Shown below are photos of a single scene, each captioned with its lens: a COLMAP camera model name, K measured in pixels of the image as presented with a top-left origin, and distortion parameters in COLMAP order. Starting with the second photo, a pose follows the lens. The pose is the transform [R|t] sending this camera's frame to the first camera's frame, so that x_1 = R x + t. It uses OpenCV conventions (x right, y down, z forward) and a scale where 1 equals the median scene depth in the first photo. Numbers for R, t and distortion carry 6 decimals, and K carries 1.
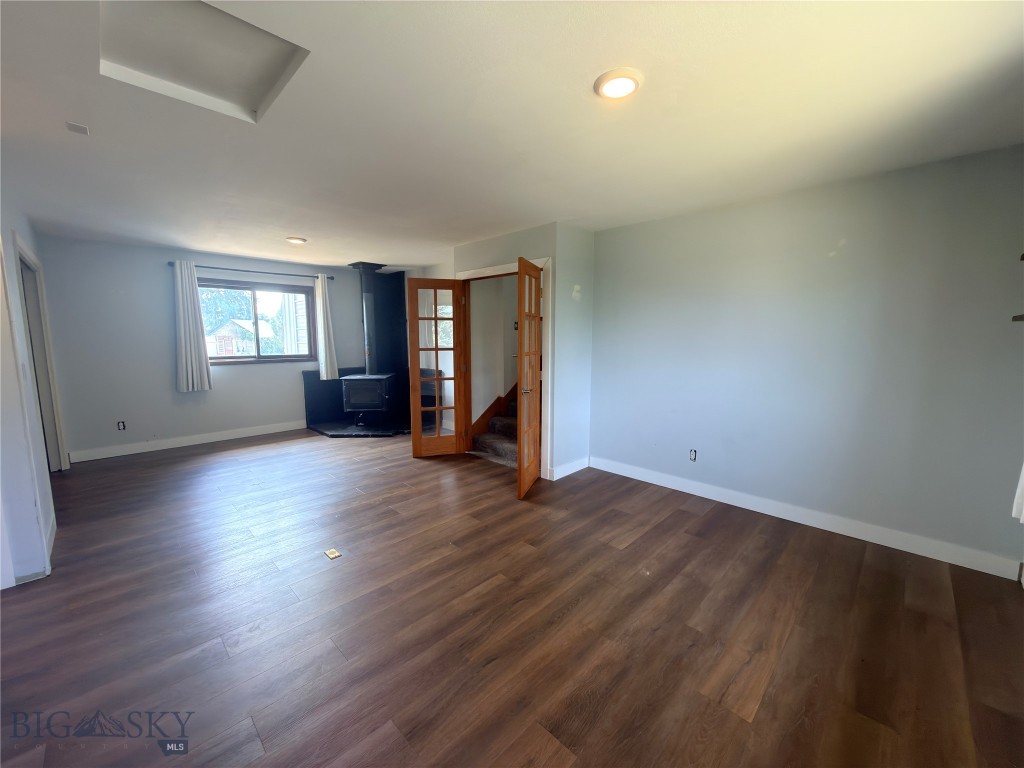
lens RADIAL K [[407.6, 0, 513.3], [0, 407.6, 383.5], [0, 0, 1]] dist [0.000726, 0.000405]
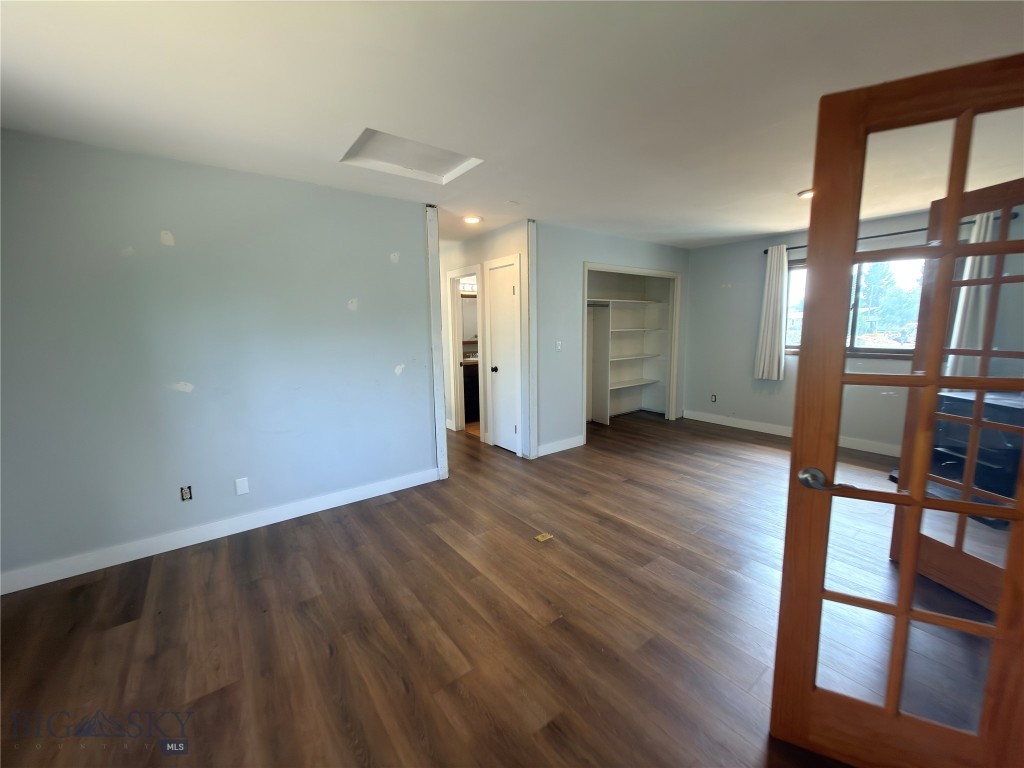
lens RADIAL K [[407.6, 0, 513.3], [0, 407.6, 383.5], [0, 0, 1]] dist [0.000726, 0.000405]
pose [[-0.142813, 0.142837, -0.979389, 0.628211], [-0.107049, 0.981498, 0.158754, -0.144014], [0.983944, 0.127515, -0.124880, 1.200762]]
